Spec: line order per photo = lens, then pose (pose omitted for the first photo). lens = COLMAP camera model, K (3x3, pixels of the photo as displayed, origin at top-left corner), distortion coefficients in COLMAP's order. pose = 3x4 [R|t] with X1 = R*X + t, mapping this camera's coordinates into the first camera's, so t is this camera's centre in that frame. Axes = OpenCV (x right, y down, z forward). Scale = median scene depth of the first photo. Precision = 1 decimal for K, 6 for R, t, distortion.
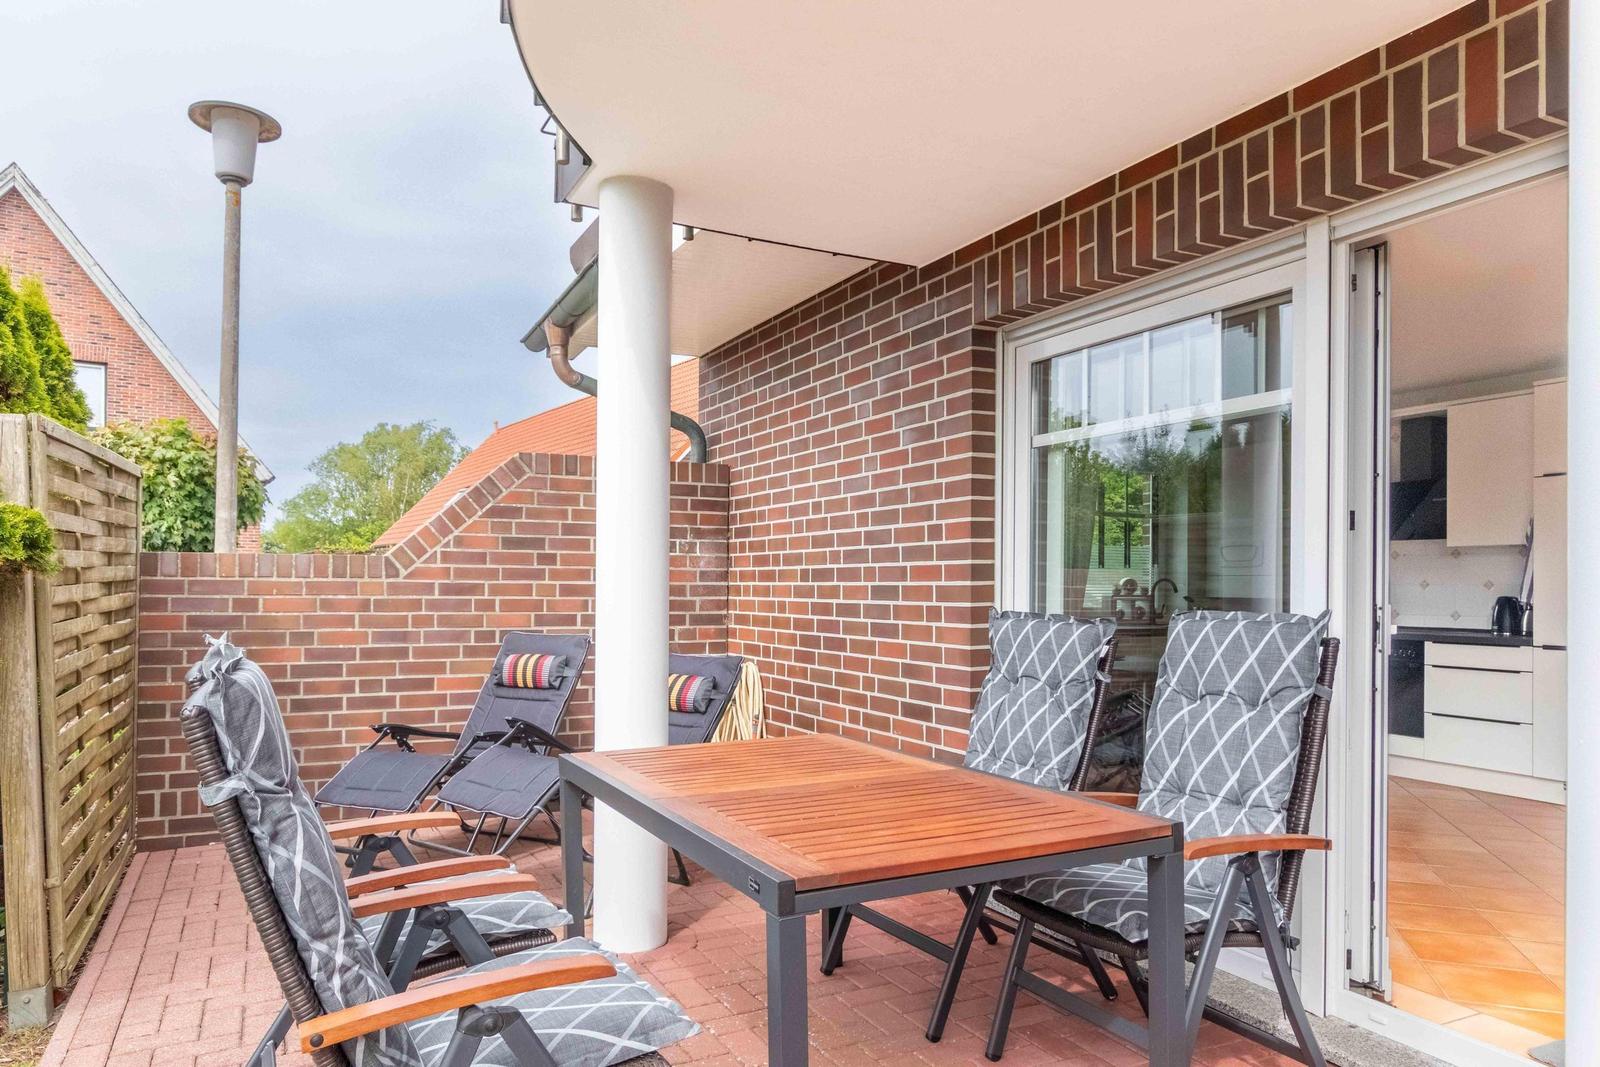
lens RADIAL K [[1037.1, 0, 715.2], [0, 1037.1, 580.8], [0, 0, 1]] dist [0.003635, 0.002030]
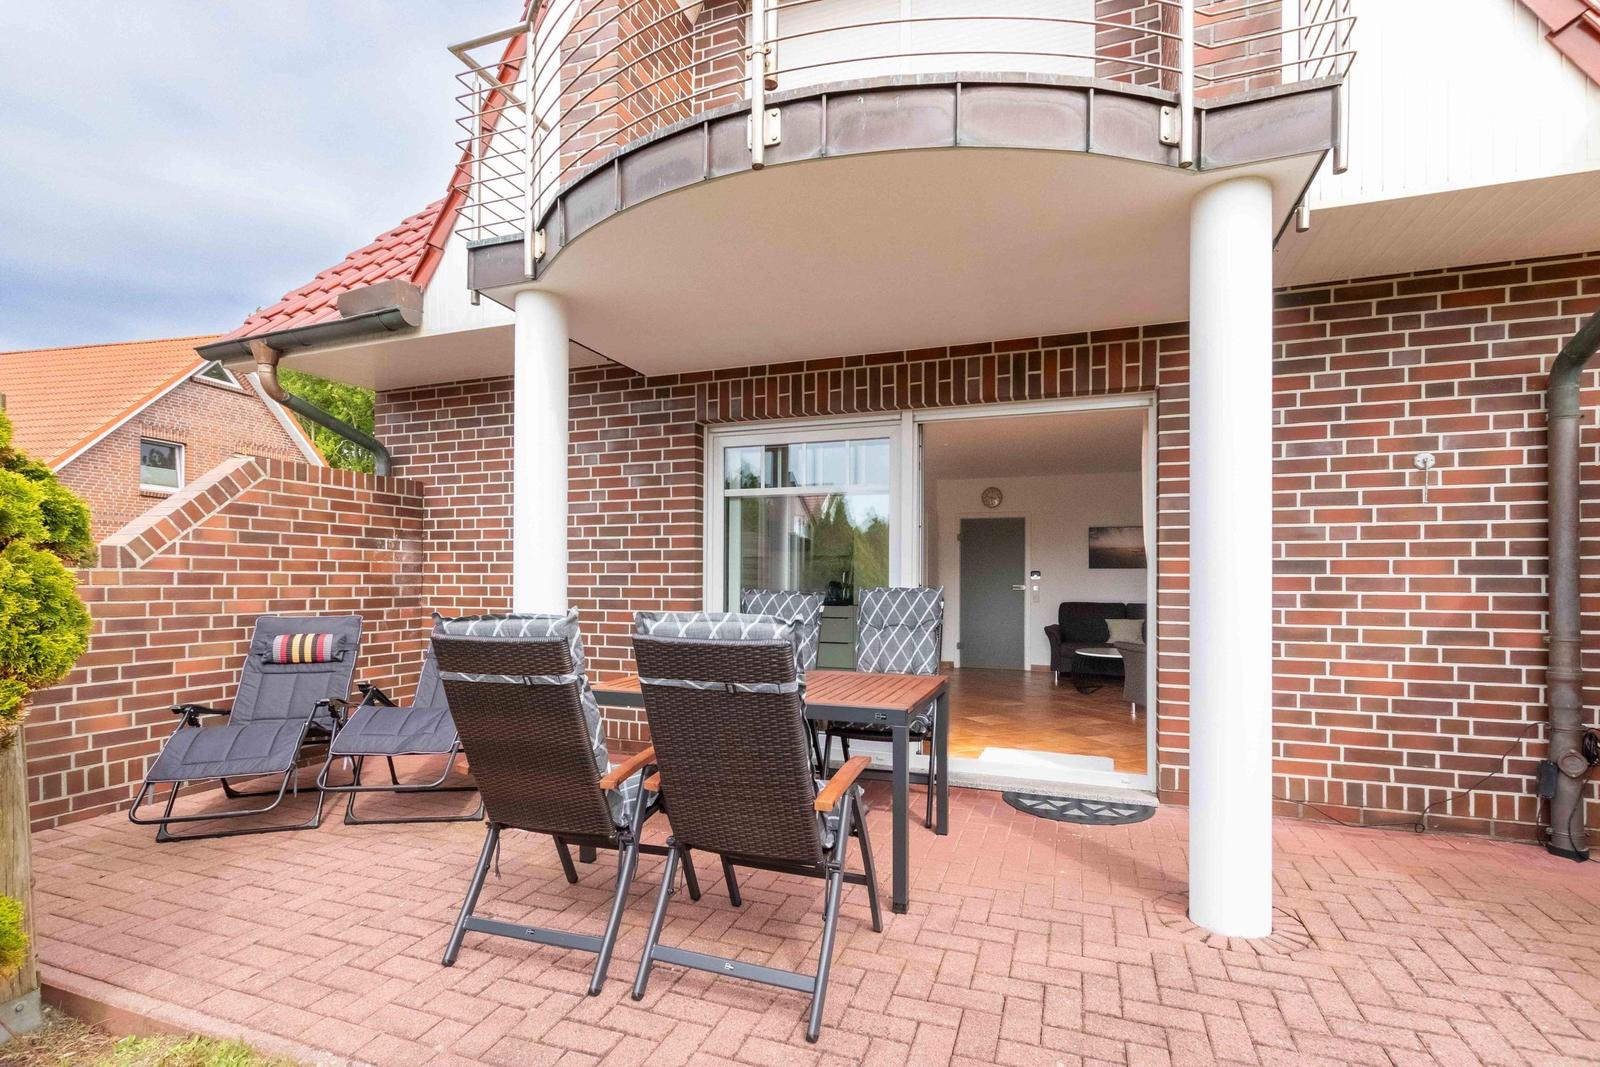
lens RADIAL K [[757.7, 0, 787.9], [0, 757.7, 575.7], [0, 0, 1]] dist [0.004779, -0.001797]
pose [[0.721816, 0.000578, 0.692084, -0.387275], [-0.003570, 0.999989, 0.002889, 0.000644], [-0.692075, -0.004557, 0.721811, 0.004779]]
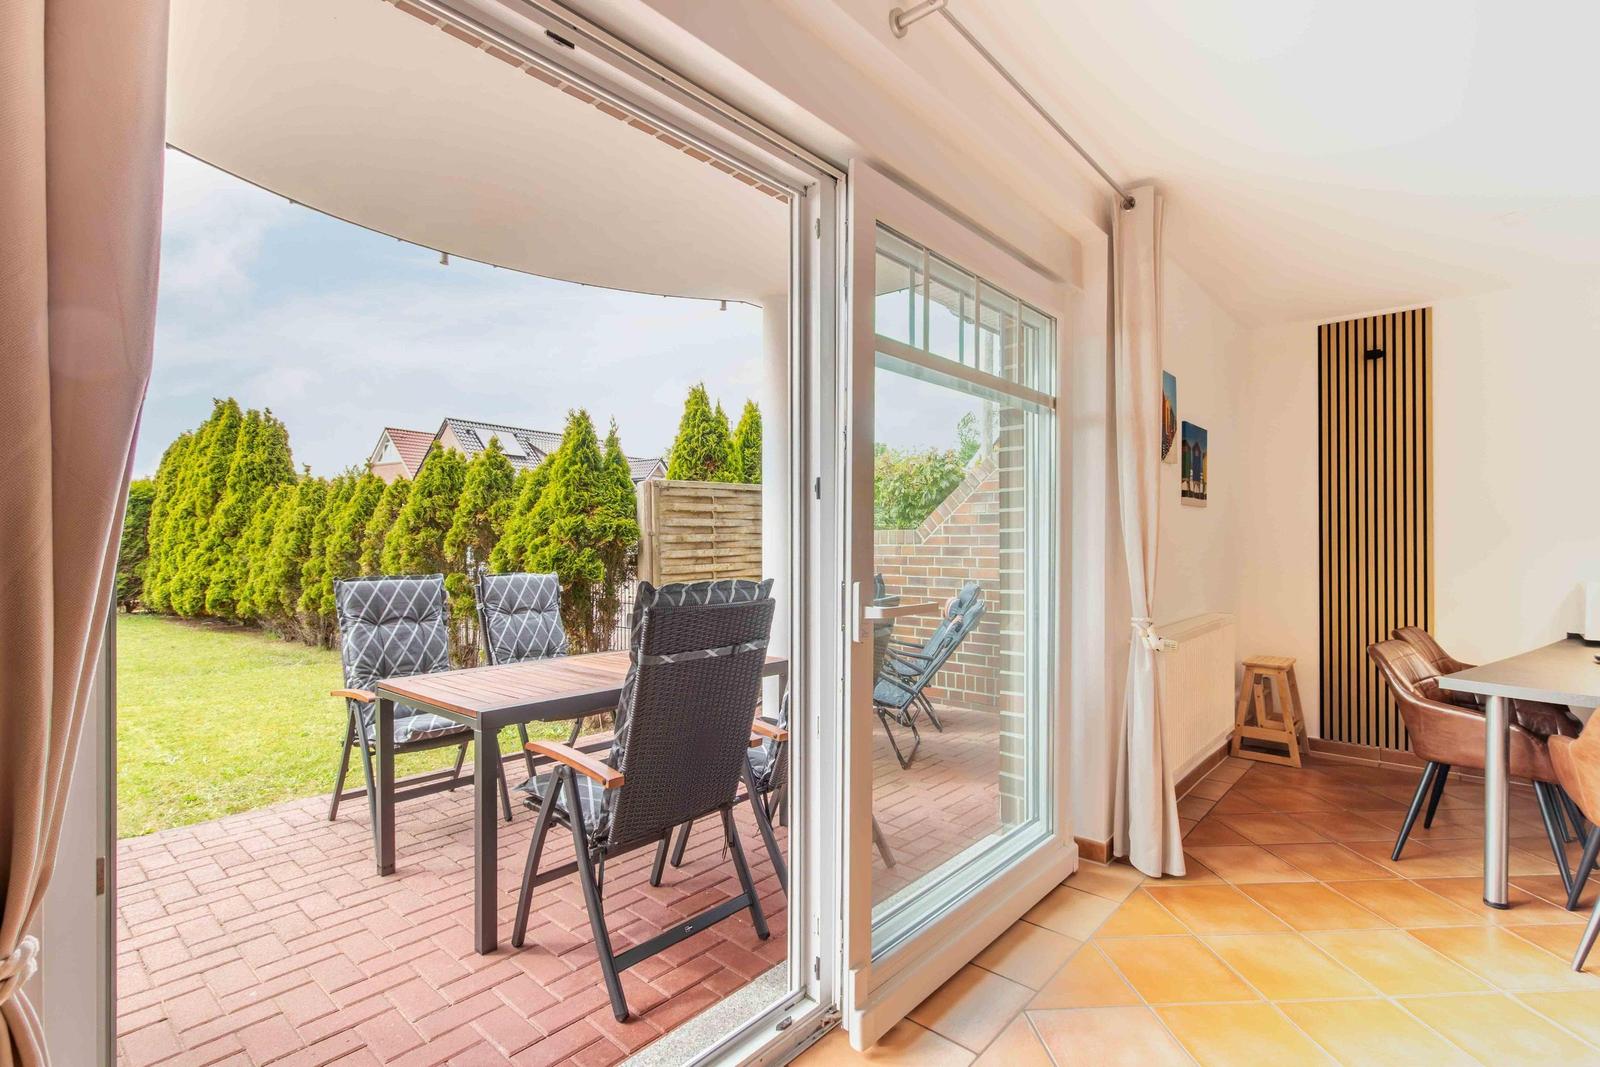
lens RADIAL K [[757.7, 0, 812.6], [0, 757.7, 535.4], [0, 0, 1]] dist [0.004779, -0.001797]
pose [[0.396111, -0.009079, -0.918158, 0.742581], [0.009088, 0.999941, -0.005967, -0.011200], [0.918158, -0.005980, 0.396170, 0.420880]]
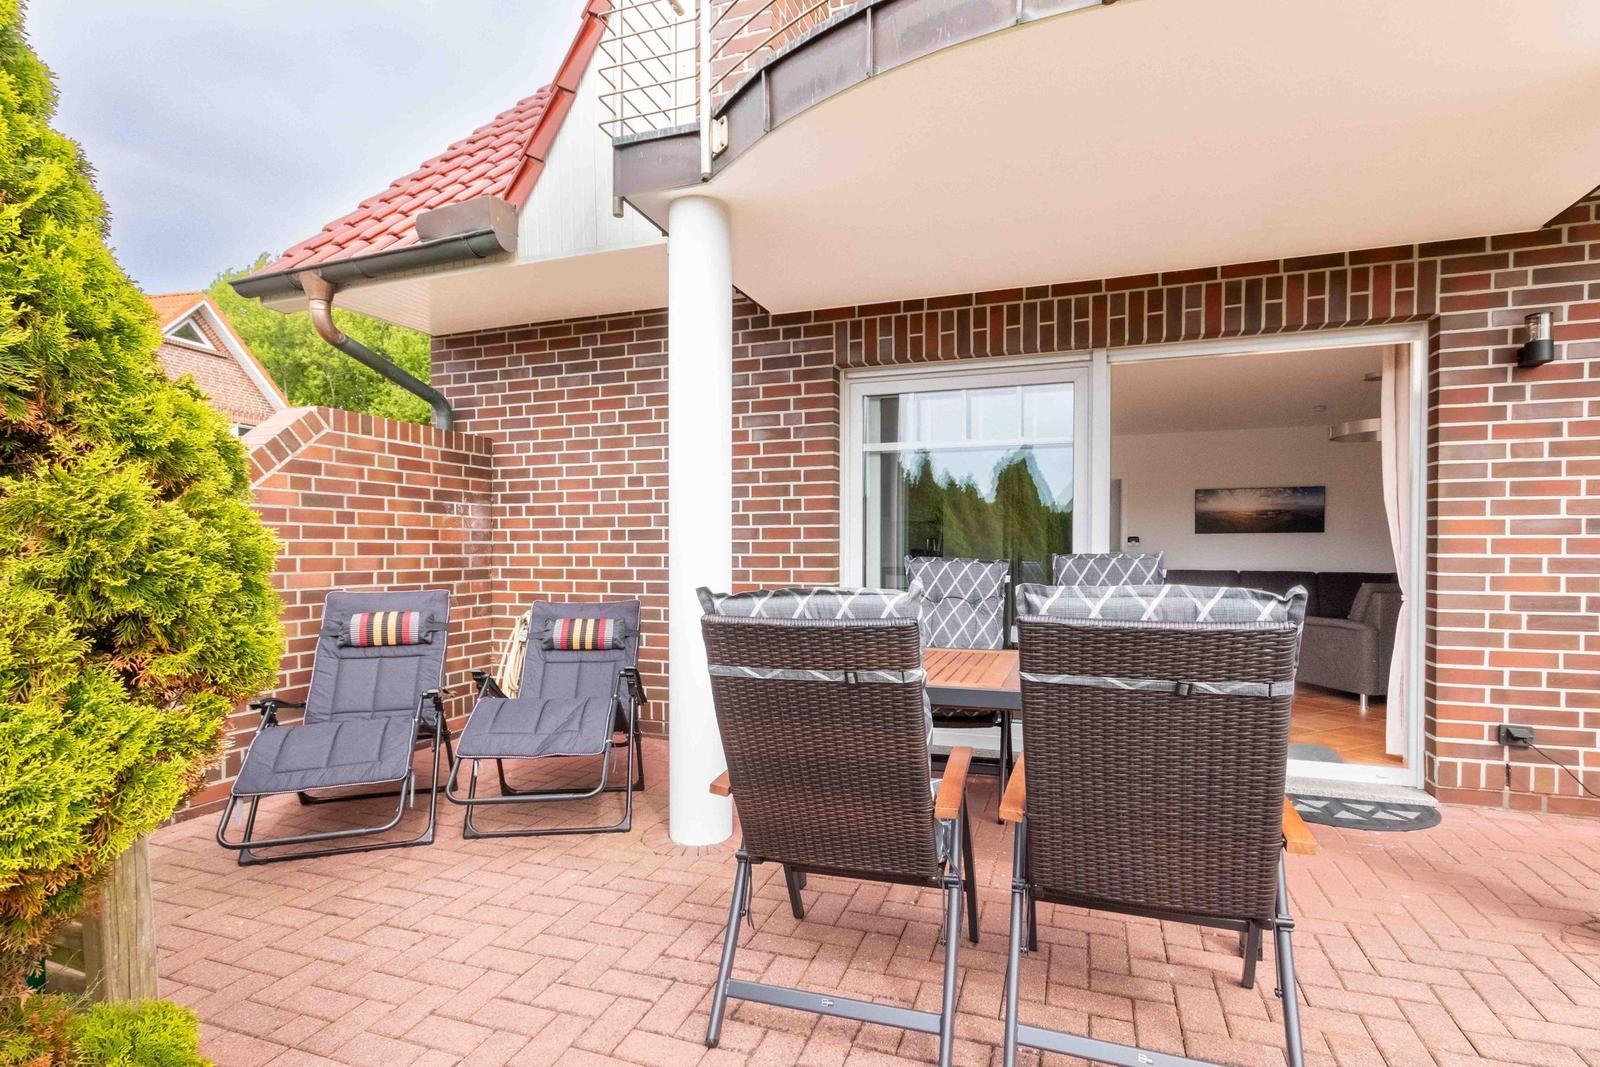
lens RADIAL K [[757.7, 0, 780.8], [0, 757.7, 558.5], [0, 0, 1]] dist [0.004779, -0.001797]
pose [[0.699080, -0.014848, 0.714889, -0.449938], [0.001455, 0.999812, 0.019342, 0.005847], [-0.715042, -0.012482, 0.698970, 0.233892]]
